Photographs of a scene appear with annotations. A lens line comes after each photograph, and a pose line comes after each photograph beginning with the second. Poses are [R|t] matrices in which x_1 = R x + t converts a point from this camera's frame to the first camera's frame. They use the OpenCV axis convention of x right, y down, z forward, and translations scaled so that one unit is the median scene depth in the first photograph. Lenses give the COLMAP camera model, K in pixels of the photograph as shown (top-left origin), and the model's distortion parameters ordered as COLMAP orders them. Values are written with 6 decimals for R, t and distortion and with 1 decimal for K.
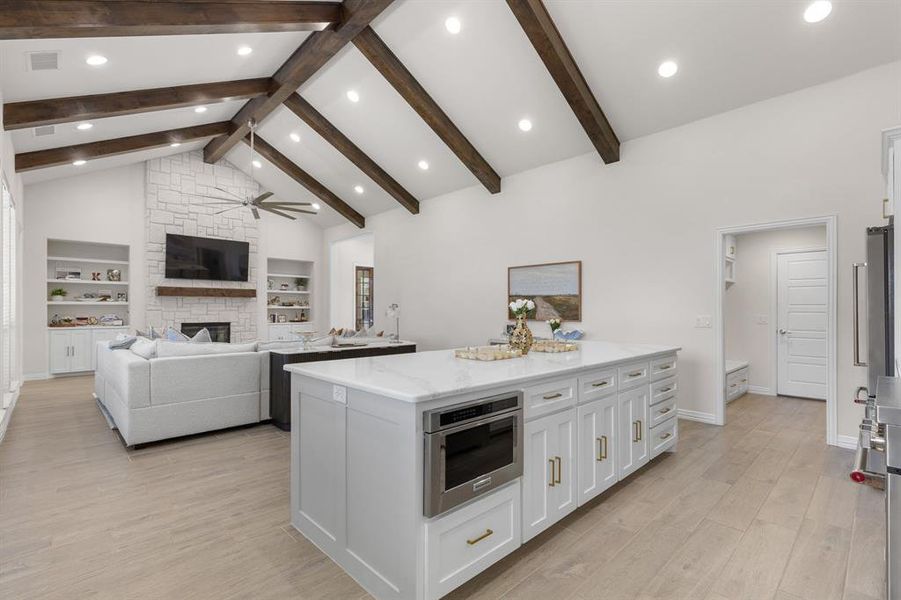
lens RADIAL K [[412.0, 0, 452.6], [0, 412.0, 307.5], [0, 0, 1]] dist [0.005128, 0.000153]
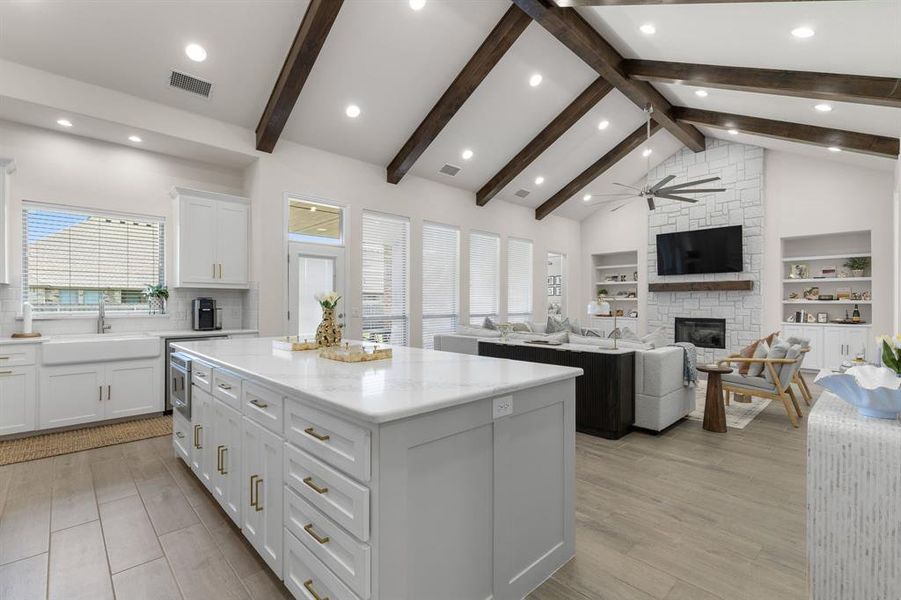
lens RADIAL K [[406.8, 0, 451.4], [0, 406.8, 302.7], [0, 0, 1]] dist [0.002309, 0.000138]
pose [[-0.003797, -0.001298, -0.999992, 0.384739], [0.000529, 0.999999, -0.001300, 0.001974], [0.999993, -0.000534, -0.003797, 0.461169]]
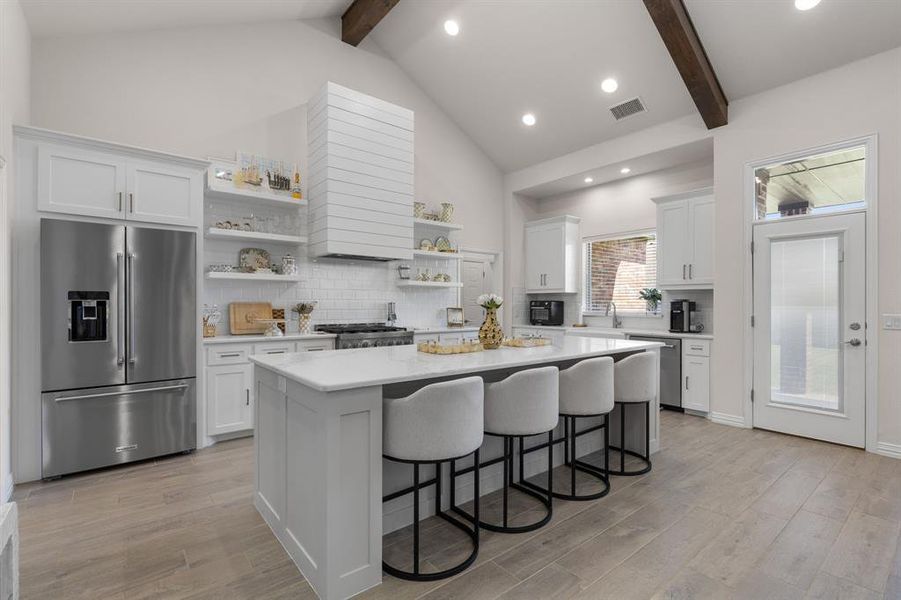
lens RADIAL K [[414.9, 0, 455.8], [0, 414.9, 303.6], [0, 0, 1]] dist [0.000594, -0.000009]
pose [[-0.996811, -0.004114, 0.079688, 0.064369], [-0.004333, 0.999987, -0.002581, 0.002611], [-0.079676, -0.002918, -0.996817, 0.732703]]
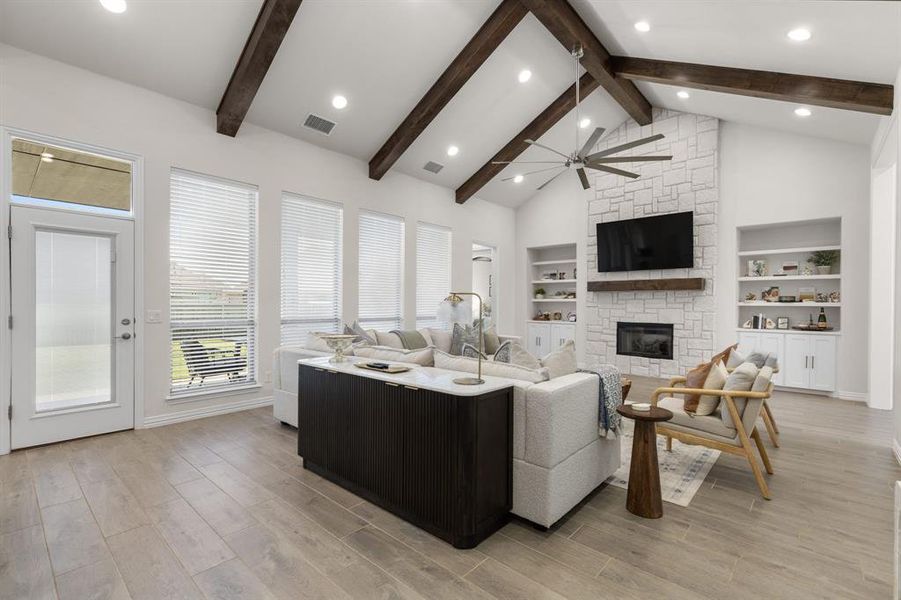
lens RADIAL K [[404.9, 0, 451.6], [0, 404.9, 307.4], [0, 0, 1]] dist [0.003373, 0.000090]
pose [[0.075669, 0.006599, -0.997111, 0.182365], [-0.003301, 0.999974, 0.006367, 0.002472], [0.997128, 0.002810, 0.075689, 0.609624]]
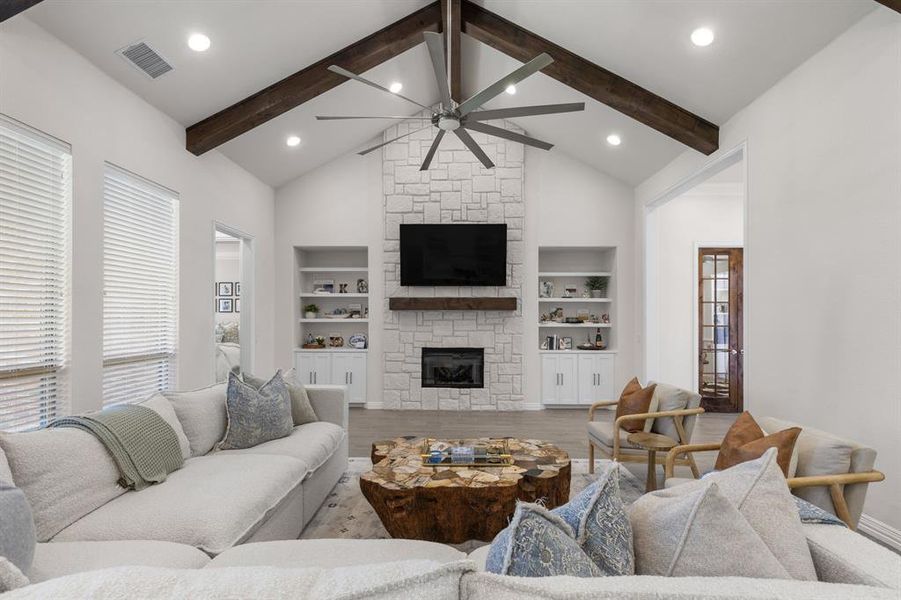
lens RADIAL K [[407.9, 0, 452.7], [0, 407.9, 318.2], [0, 0, 1]] dist [0.007968, 0.000022]
pose [[0.708837, -0.001885, -0.705370, -0.122314], [0.001287, 0.999998, -0.001378, -0.012954], [0.705371, 0.000069, 0.708838, 0.557023]]
